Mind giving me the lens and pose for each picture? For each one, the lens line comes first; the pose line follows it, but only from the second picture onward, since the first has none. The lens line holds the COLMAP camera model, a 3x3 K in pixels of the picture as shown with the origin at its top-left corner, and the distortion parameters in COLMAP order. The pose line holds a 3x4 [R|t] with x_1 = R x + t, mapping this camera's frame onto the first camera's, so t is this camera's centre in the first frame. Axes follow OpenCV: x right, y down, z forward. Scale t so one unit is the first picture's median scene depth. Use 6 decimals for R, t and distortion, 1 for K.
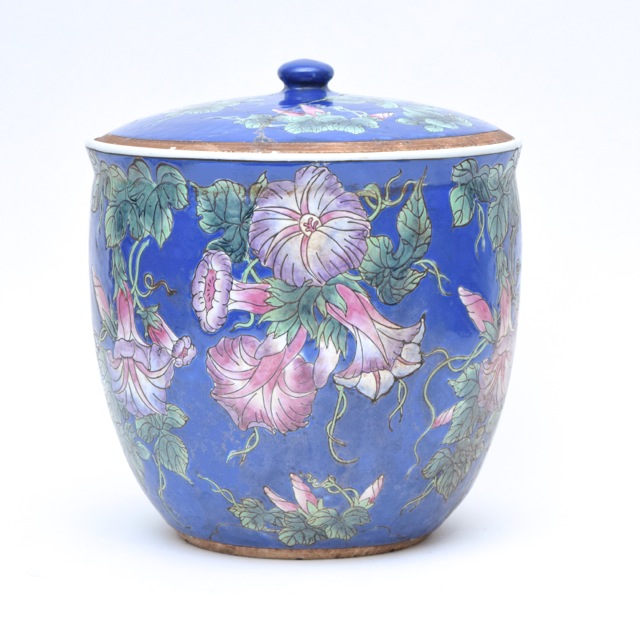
lens RADIAL K [[2165.4, 0, 320.0], [0, 2165.4, 320.0], [0, 0, 1]] dist [0.161746, 0.450288]
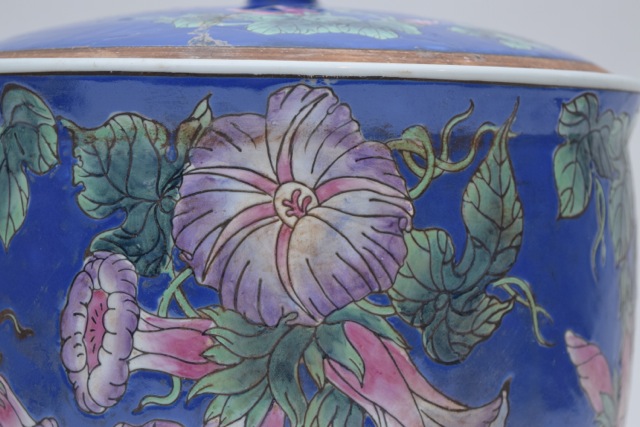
lens RADIAL K [[1416.1, 0, 320.0], [0, 1416.1, 213.5], [0, 0, 1]] dist [0.055091, 0.095941]
pose [[0.998989, 0.018096, 0.041155, -0.012211], [-0.014296, 0.995764, -0.090824, -0.011639], [-0.042624, 0.090143, 0.995016, 0.665773]]
